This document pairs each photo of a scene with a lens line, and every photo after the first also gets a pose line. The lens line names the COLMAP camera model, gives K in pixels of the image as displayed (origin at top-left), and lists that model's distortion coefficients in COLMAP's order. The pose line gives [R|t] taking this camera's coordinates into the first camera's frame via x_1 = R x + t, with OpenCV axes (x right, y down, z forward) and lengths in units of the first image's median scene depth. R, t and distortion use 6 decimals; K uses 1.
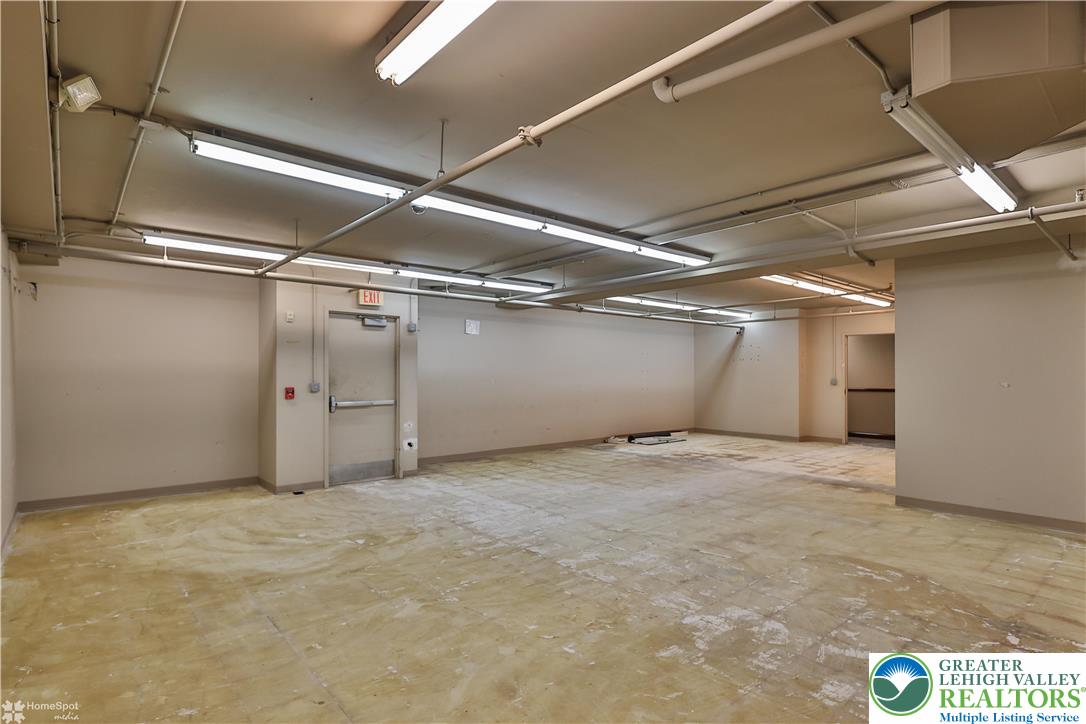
lens RADIAL K [[536.9, 0, 538.3], [0, 536.9, 367.5], [0, 0, 1]] dist [0.002250, 0.001214]
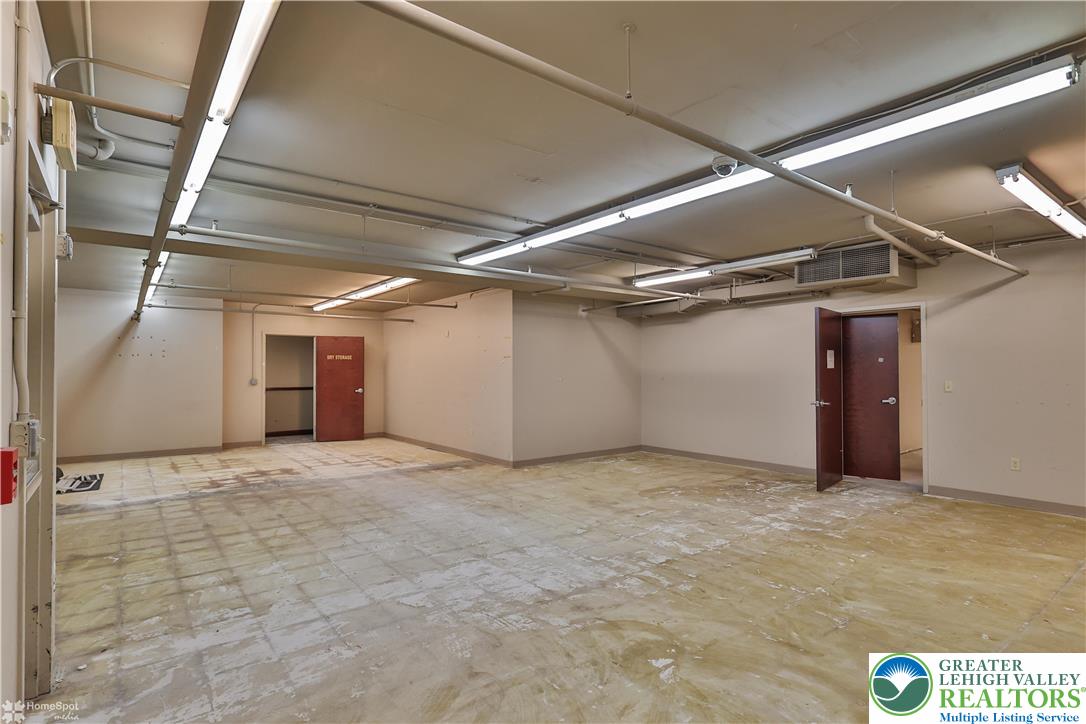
lens RADIAL K [[536.9, 0, 538.3], [0, 536.9, 367.5], [0, 0, 1]] dist [0.002250, 0.001214]
pose [[0.075647, 0.007768, 0.997104, -0.968464], [-0.009707, 0.999928, -0.007054, 0.006050], [-0.997087, -0.009145, 0.075717, 1.136550]]
